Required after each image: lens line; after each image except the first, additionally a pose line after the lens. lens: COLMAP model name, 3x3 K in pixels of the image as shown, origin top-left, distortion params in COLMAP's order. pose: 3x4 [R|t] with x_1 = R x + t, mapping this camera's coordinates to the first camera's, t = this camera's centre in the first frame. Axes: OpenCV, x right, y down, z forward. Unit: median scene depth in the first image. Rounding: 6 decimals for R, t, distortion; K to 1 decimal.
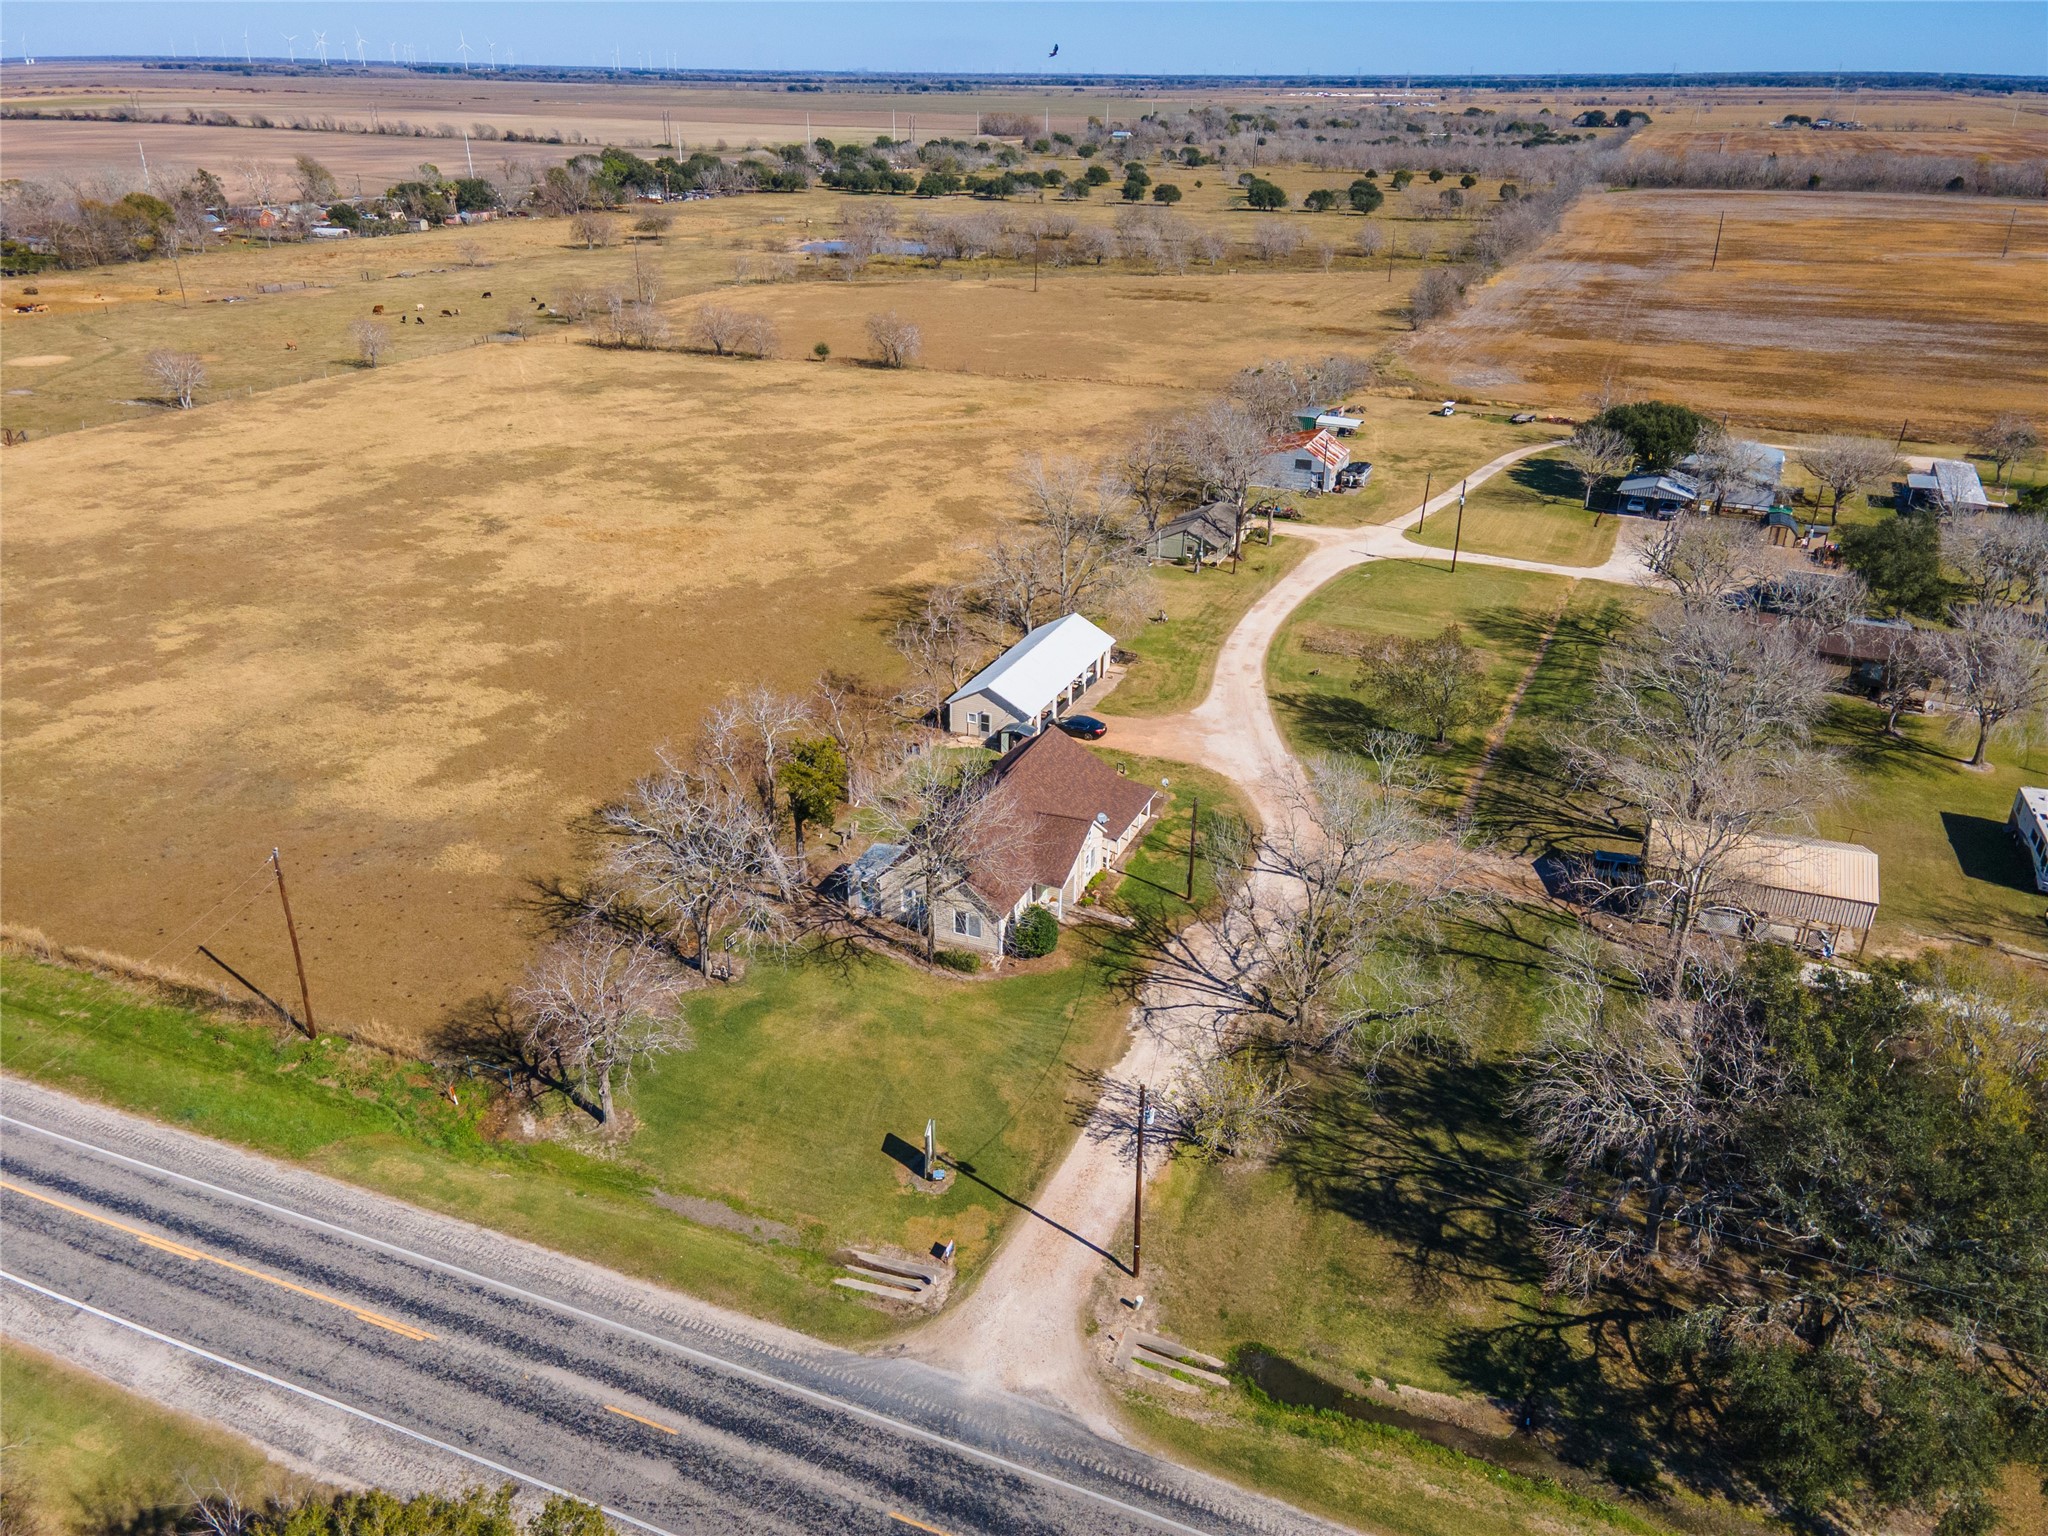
lens RADIAL K [[1556.9, 0, 1024.0], [0, 1556.9, 768.0], [0, 0, 1]] dist [0.024126, 0.050079]
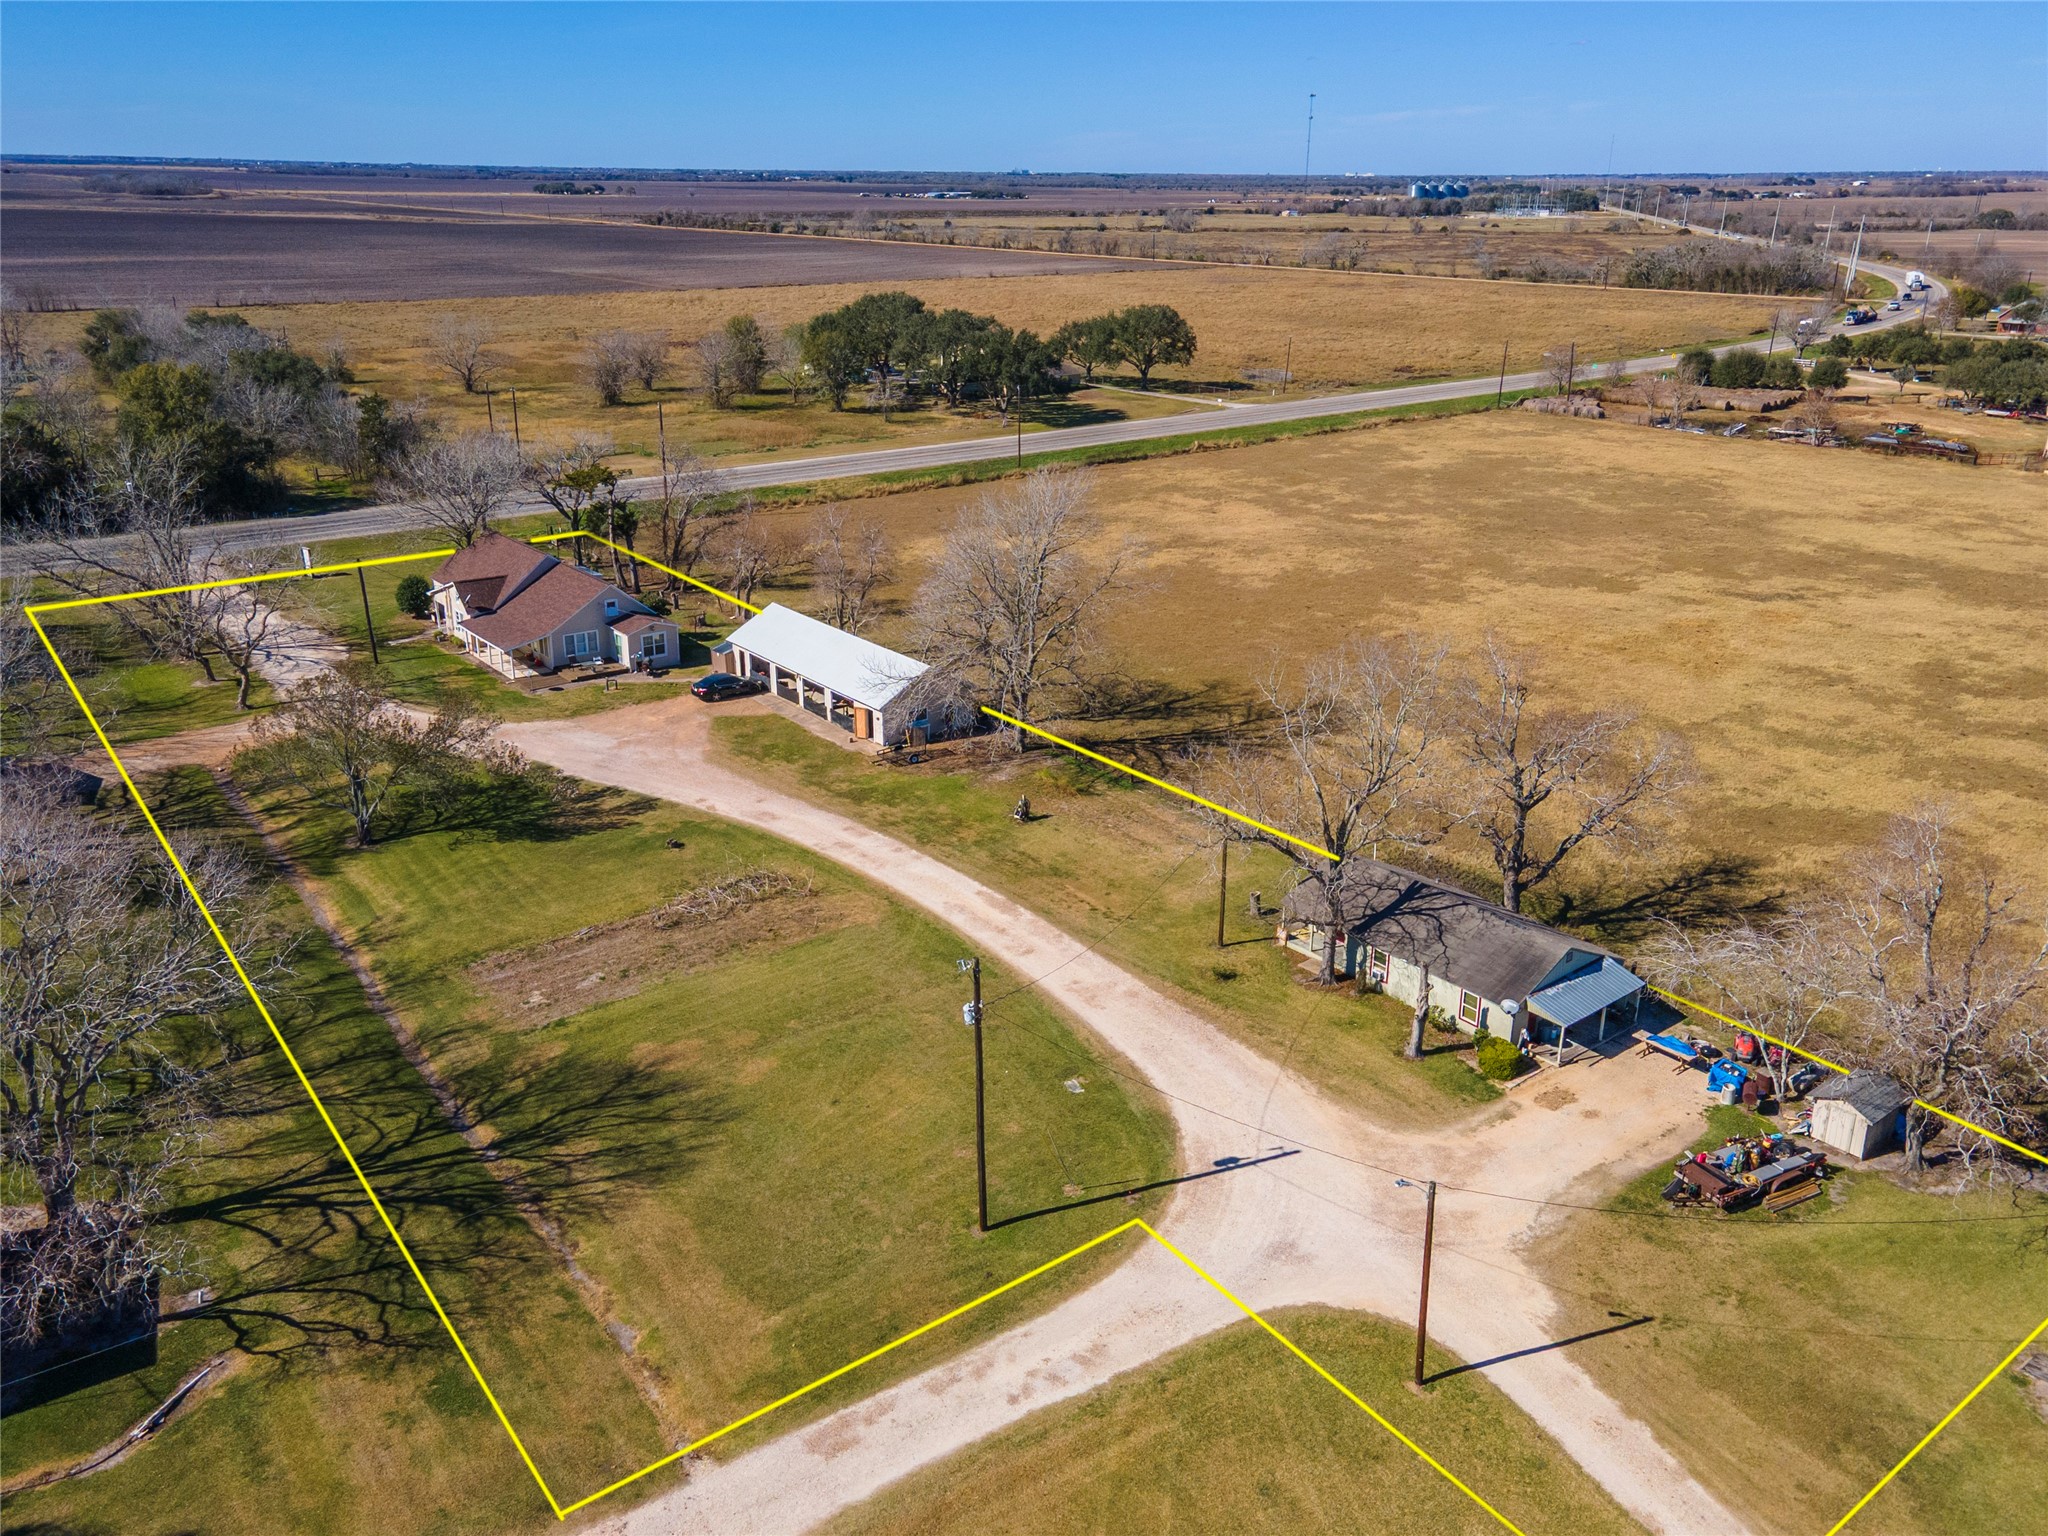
lens RADIAL K [[1619.0, 0, 1024.0], [0, 1619.0, 768.0], [0, 0, 1]] dist [0.021127, 0.060236]
pose [[-0.496957, 0.288693, -0.818346, 0.514773], [-0.365718, 0.785523, 0.499204, -0.367717], [0.786946, 0.547367, -0.284791, 1.051937]]
